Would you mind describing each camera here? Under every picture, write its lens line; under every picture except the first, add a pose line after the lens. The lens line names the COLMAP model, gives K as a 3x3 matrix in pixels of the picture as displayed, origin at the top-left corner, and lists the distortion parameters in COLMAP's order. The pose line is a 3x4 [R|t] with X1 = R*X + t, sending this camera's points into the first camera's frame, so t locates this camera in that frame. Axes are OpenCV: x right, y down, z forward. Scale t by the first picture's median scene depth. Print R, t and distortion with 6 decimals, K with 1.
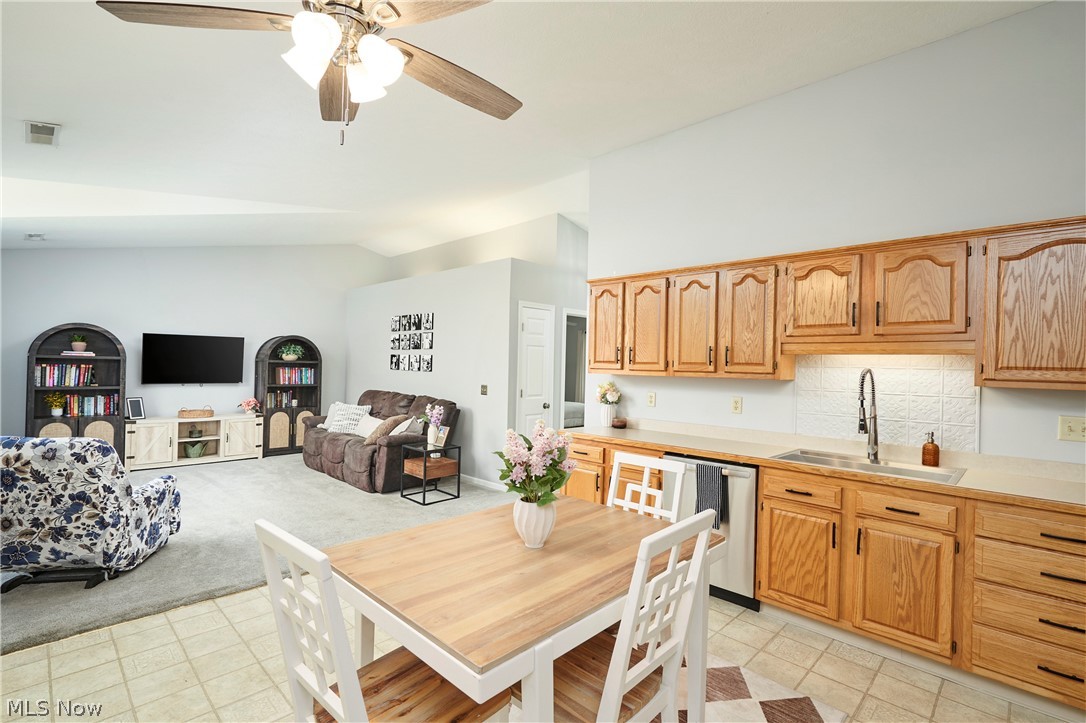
lens RADIAL K [[509.4, 0, 542.0], [0, 509.4, 361.4], [0, 0, 1]] dist [0.002680, 0.001848]
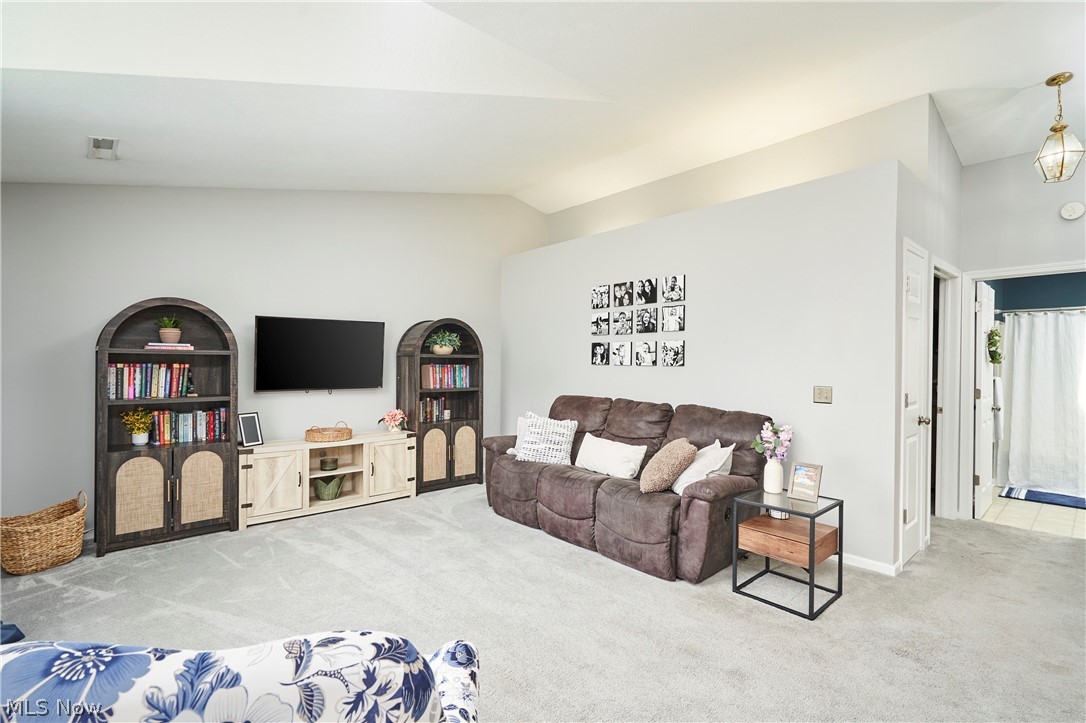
lens RADIAL K [[509.4, 0, 537.4], [0, 509.4, 361.2], [0, 0, 1]] dist [0.002680, 0.001848]
pose [[0.997436, -0.017694, -0.069347, -0.354614], [0.018027, 0.999829, 0.004174, 0.007723], [0.069261, -0.005413, 0.997584, 0.346588]]
